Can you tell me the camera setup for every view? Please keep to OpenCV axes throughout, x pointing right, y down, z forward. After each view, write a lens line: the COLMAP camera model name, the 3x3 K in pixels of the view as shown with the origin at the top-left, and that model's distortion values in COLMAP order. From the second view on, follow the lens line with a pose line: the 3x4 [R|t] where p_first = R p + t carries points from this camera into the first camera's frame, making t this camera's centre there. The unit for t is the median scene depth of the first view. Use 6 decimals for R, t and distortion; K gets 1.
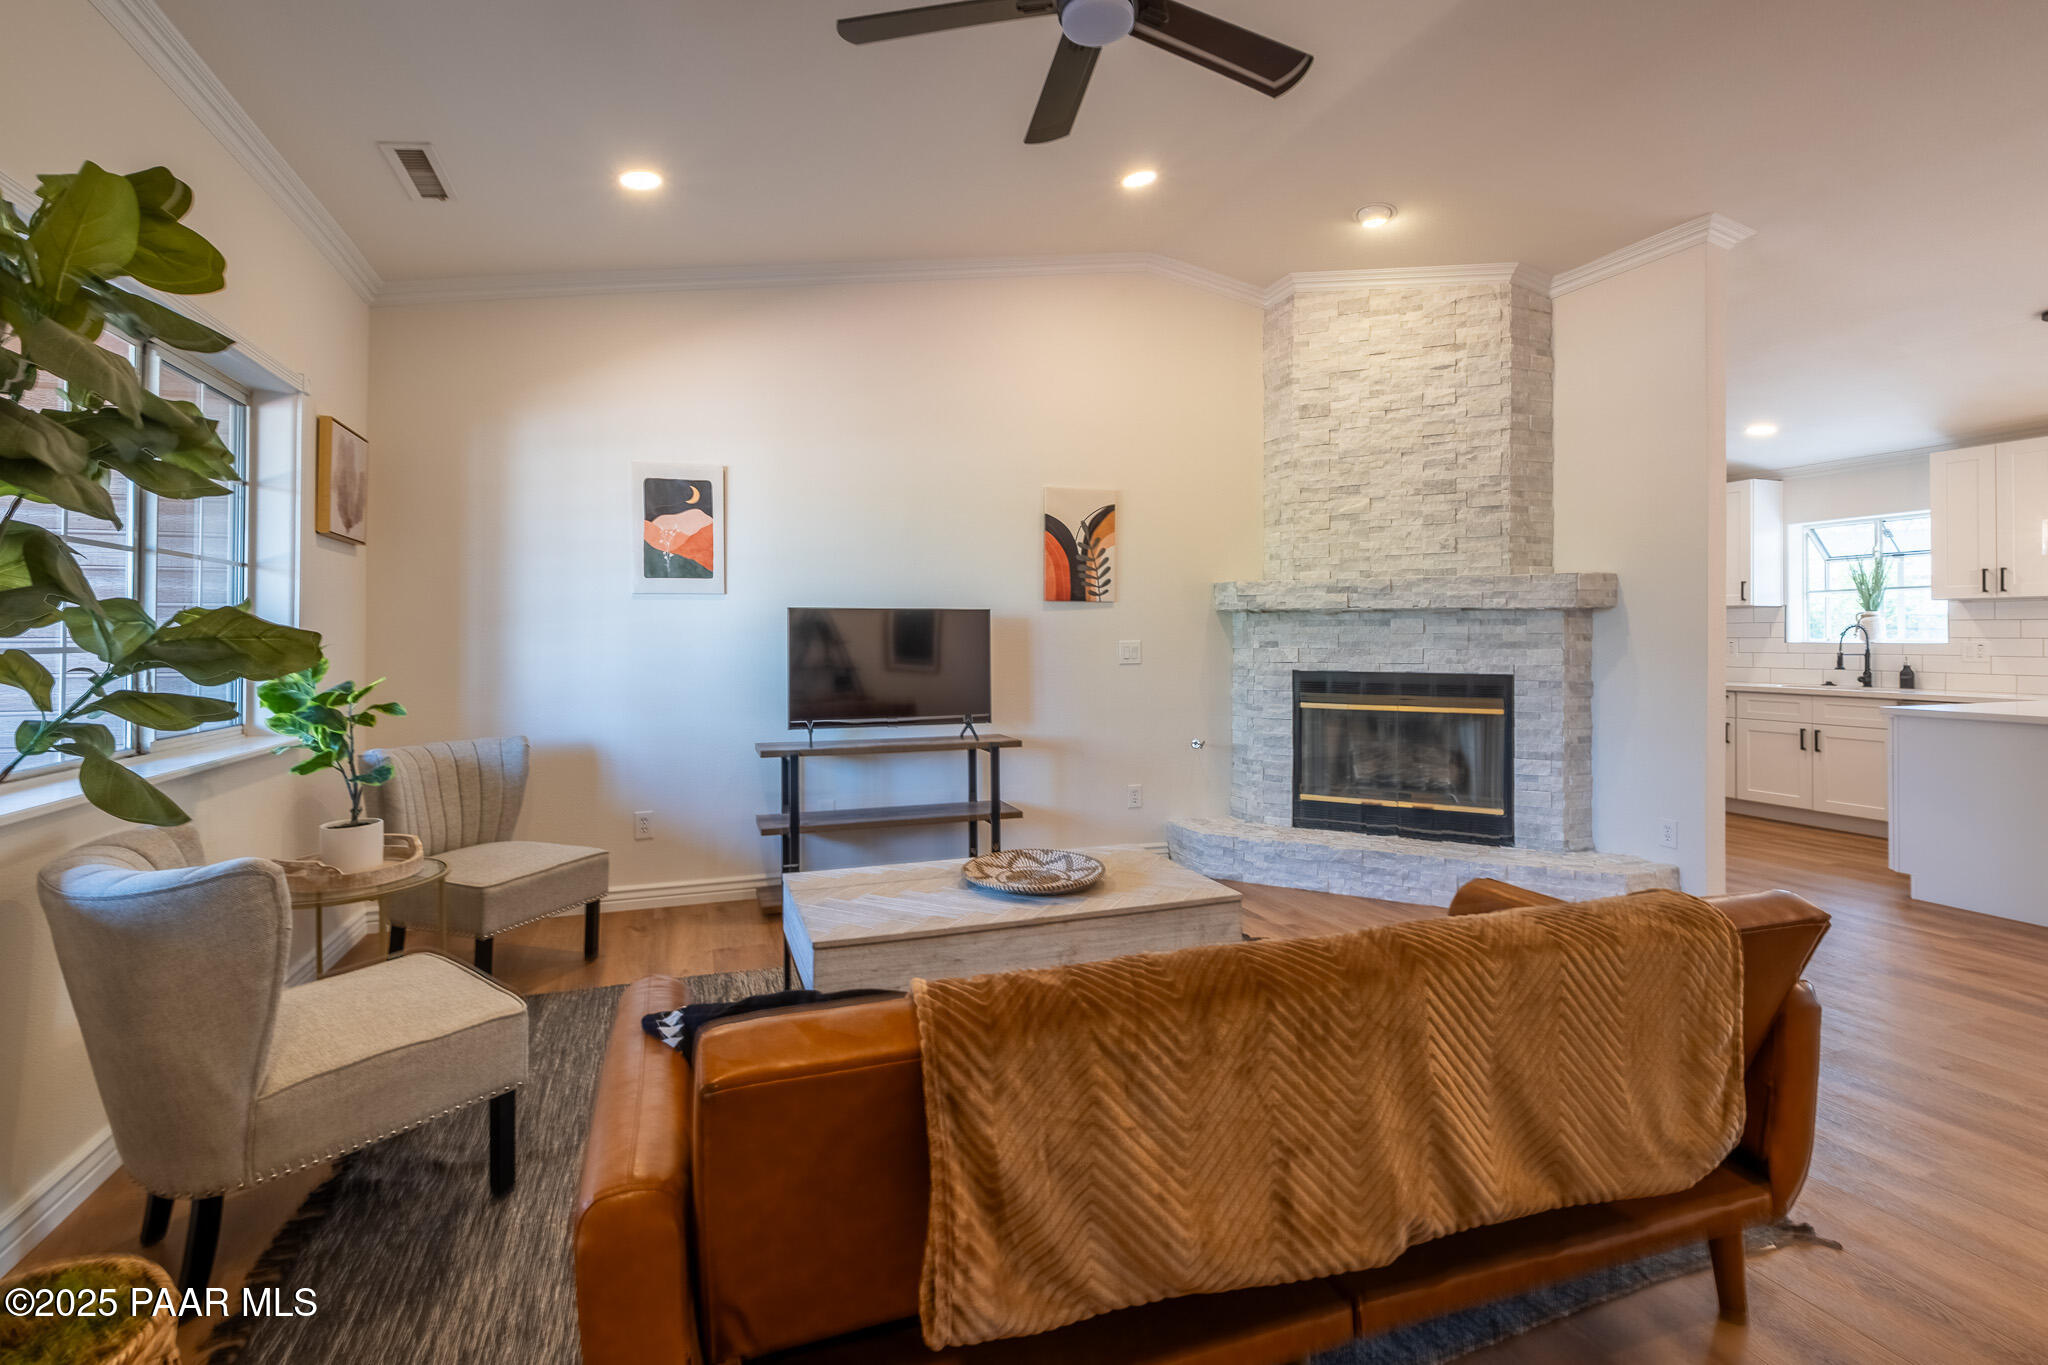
lens RADIAL K [[896.5, 0, 1024.1], [0, 896.5, 639.4], [0, 0, 1]] dist [0.001873, 0.000165]
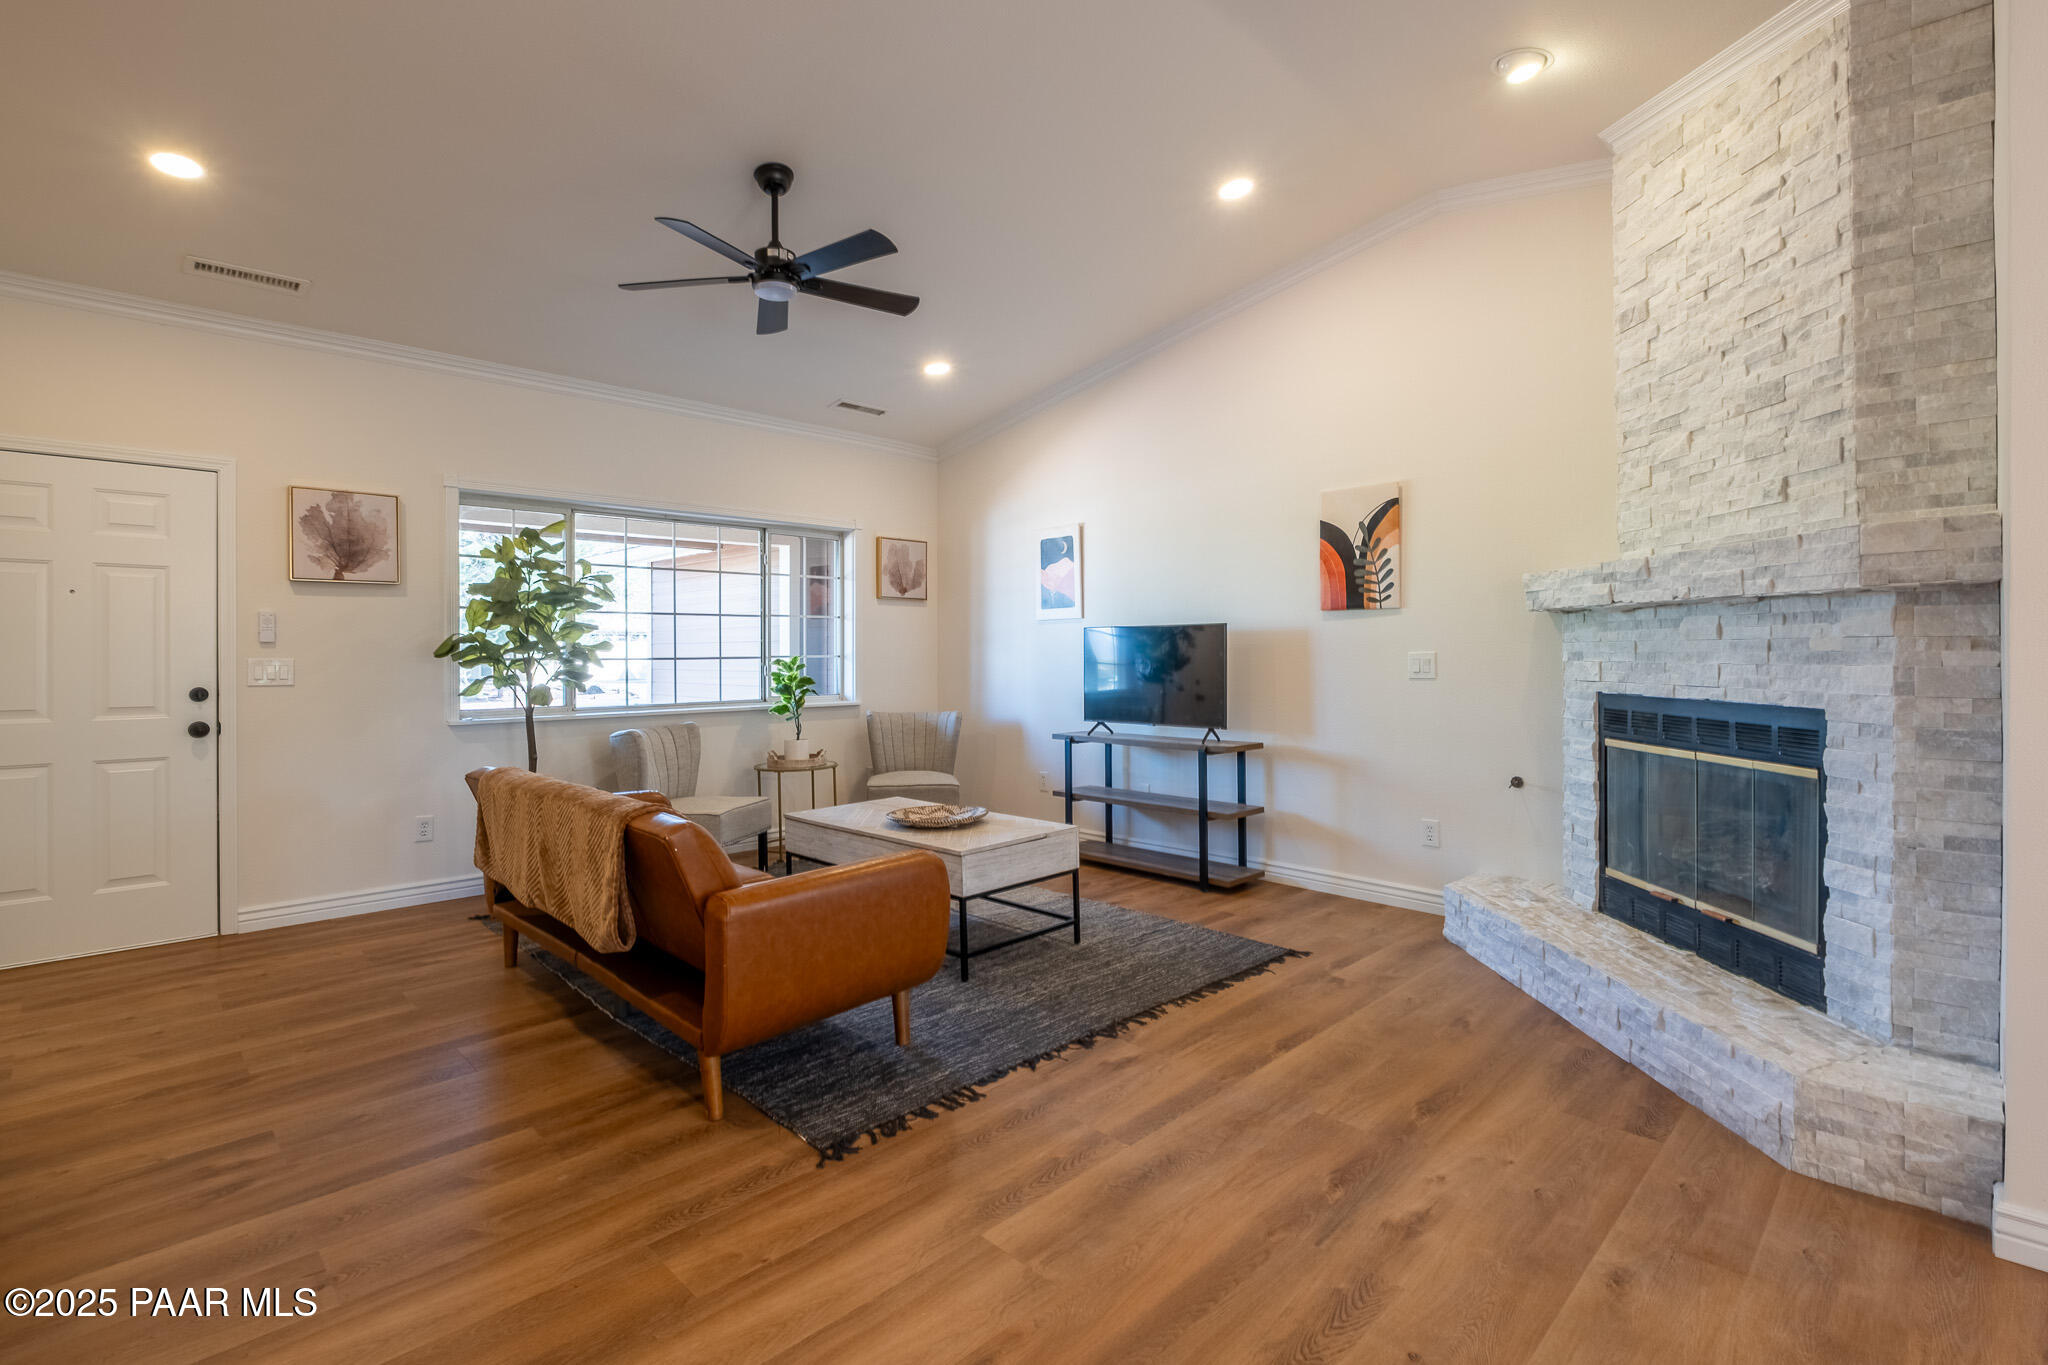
lens RADIAL K [[977.7, 0, 1029.3], [0, 977.7, 660.4], [0, 0, 1]] dist [-0.001628, -0.000509]
pose [[0.428689, 0.004337, -0.903442, 0.855773], [0.006261, 0.999950, 0.007771, 0.000095], [0.903430, -0.008988, 0.428640, 0.272017]]
